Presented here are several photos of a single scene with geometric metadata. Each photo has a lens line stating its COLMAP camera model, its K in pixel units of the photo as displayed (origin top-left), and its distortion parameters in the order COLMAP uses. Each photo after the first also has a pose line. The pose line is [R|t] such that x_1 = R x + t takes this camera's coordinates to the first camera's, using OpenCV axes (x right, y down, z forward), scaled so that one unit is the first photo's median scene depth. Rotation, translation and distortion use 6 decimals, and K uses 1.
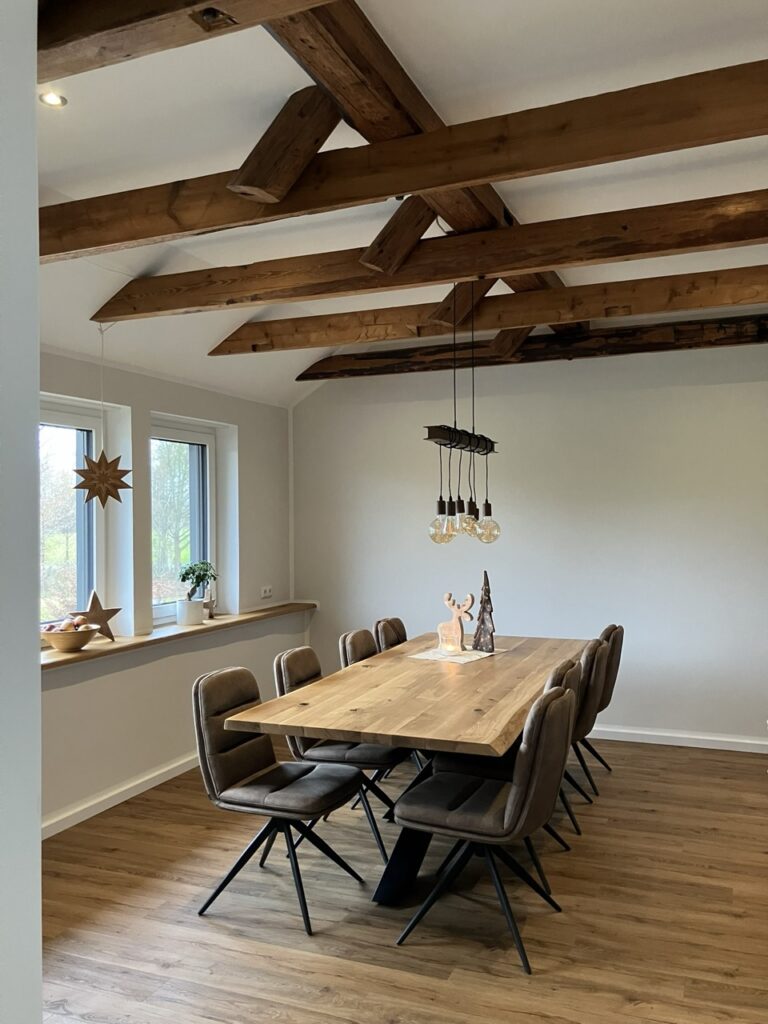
lens RADIAL K [[842.8, 0, 384.0], [0, 842.8, 512.0], [0, 0, 1]] dist [0.005924, 0.004762]
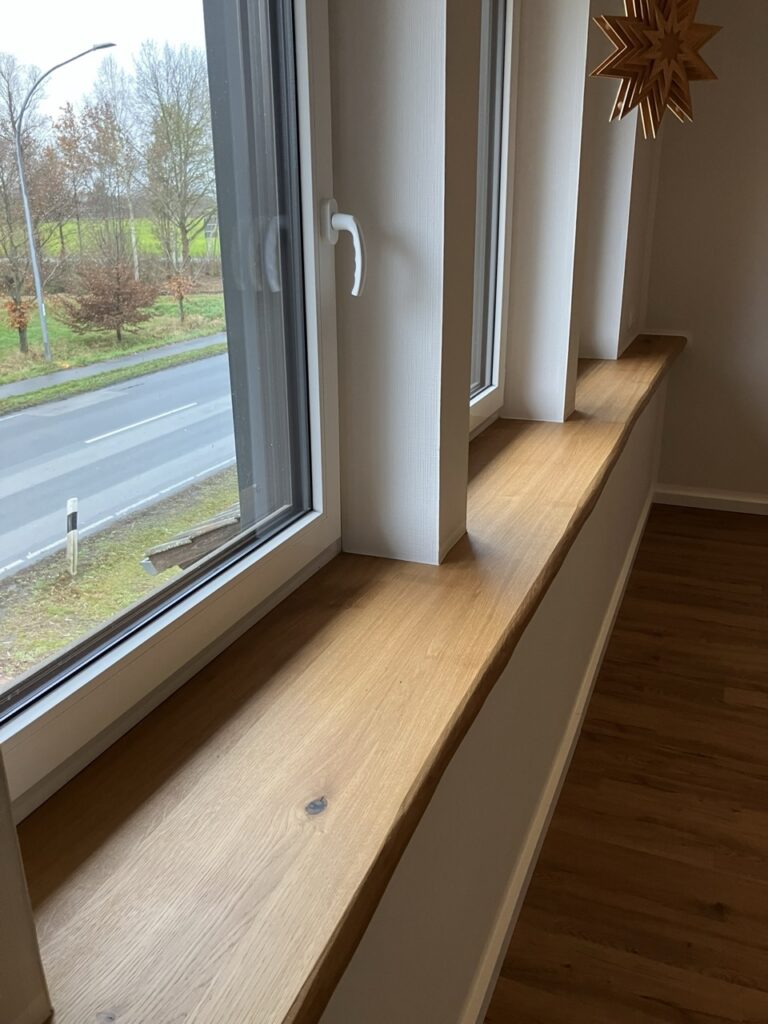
lens RADIAL K [[842.8, 0, 384.0], [0, 842.8, 512.0], [0, 0, 1]] dist [0.005924, 0.004762]
pose [[0.999975, 0.006321, 0.003033, -0.436498], [-0.006981, 0.937972, 0.346642, 0.024606], [-0.000653, -0.346655, 0.937993, 0.541641]]
